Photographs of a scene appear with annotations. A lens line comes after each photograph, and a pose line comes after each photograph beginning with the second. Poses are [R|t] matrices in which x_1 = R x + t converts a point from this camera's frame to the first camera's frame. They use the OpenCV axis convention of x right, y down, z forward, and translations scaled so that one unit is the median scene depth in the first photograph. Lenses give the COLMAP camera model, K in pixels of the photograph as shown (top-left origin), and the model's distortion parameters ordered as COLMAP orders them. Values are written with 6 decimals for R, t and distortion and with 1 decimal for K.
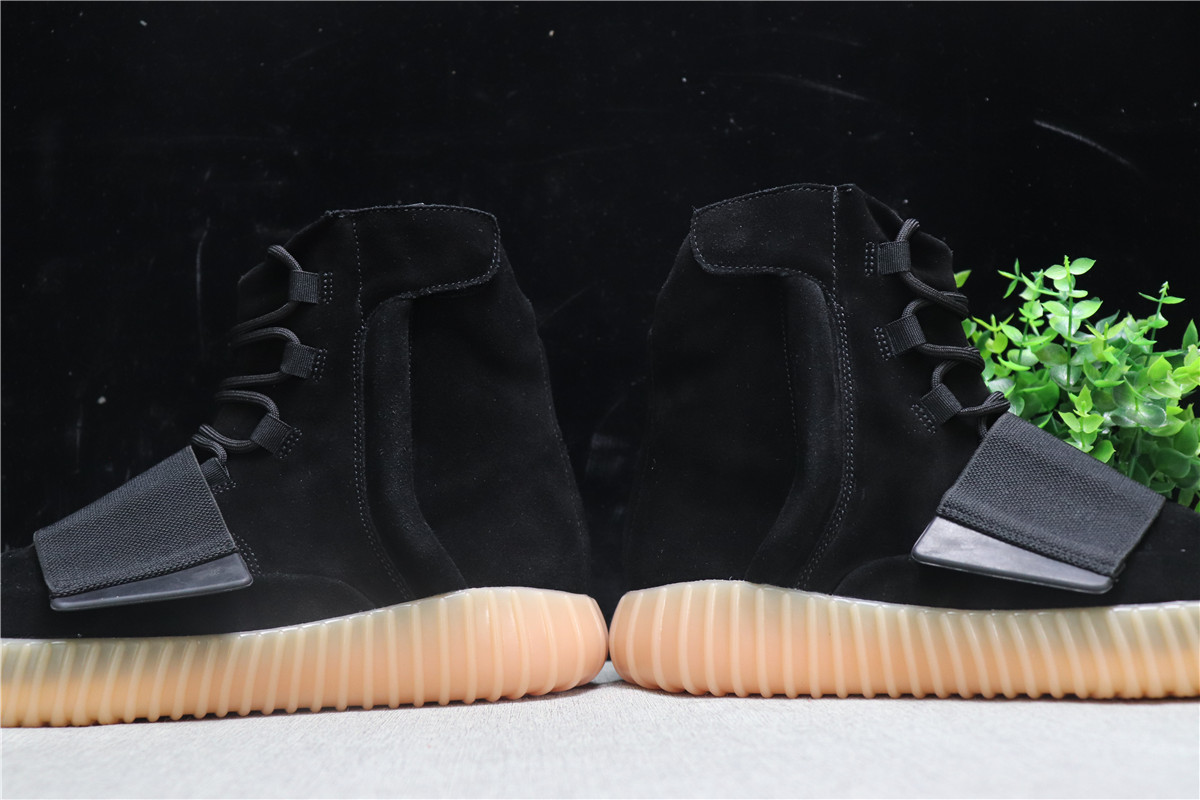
lens RADIAL K [[1309.5, 0, 600.0], [0, 1309.5, 400.0], [0, 0, 1]] dist [-0.103394, 0.180056]
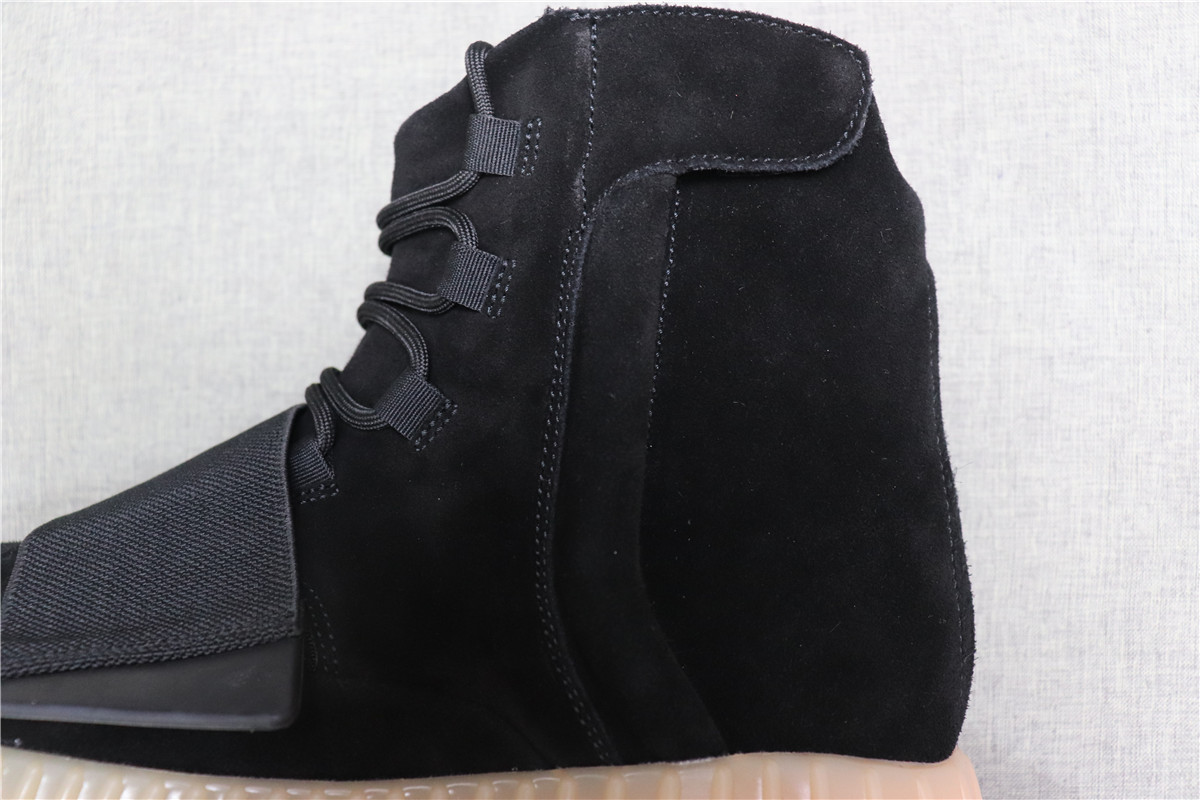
lens RADIAL K [[1104.2, 0, 600.0], [0, 1104.2, 400.0], [0, 0, 1]] dist [0.016352, -0.183560]
pose [[0.975670, 0.094478, -0.197845, -0.062218], [-0.065875, 0.987019, 0.146473, -0.045915], [0.209115, -0.129877, 0.969228, 0.469327]]
